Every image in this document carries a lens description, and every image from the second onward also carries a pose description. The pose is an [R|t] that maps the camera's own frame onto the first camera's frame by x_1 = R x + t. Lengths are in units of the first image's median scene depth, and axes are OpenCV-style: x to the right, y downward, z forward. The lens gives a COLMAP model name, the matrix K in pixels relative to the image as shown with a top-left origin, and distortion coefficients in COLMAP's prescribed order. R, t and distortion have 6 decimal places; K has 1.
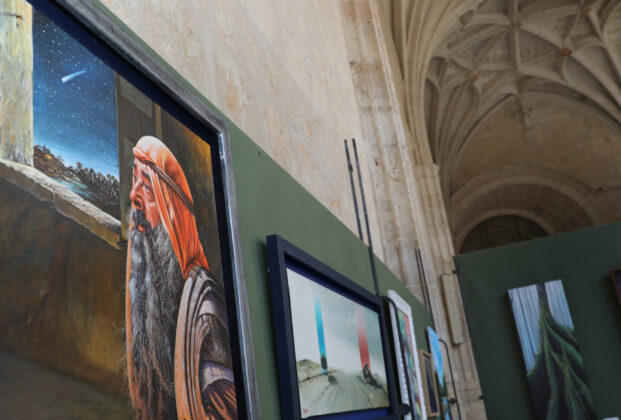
lens RADIAL K [[639.6, 0, 310.5], [0, 639.6, 210.0], [0, 0, 1]] dist [-0.008825, -0.011063]
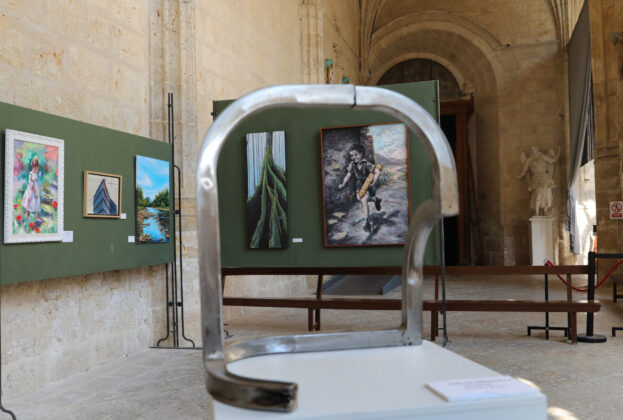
lens RADIAL K [[638.8, 0, 311.5], [0, 638.8, 210.0], [0, 0, 1]] dist [-0.032532, -0.022227]
pose [[0.992977, 0.117180, 0.016305, 0.409620], [-0.116940, 0.951218, 0.285498, -0.098396], [0.017945, -0.285400, 0.958241, -0.221939]]
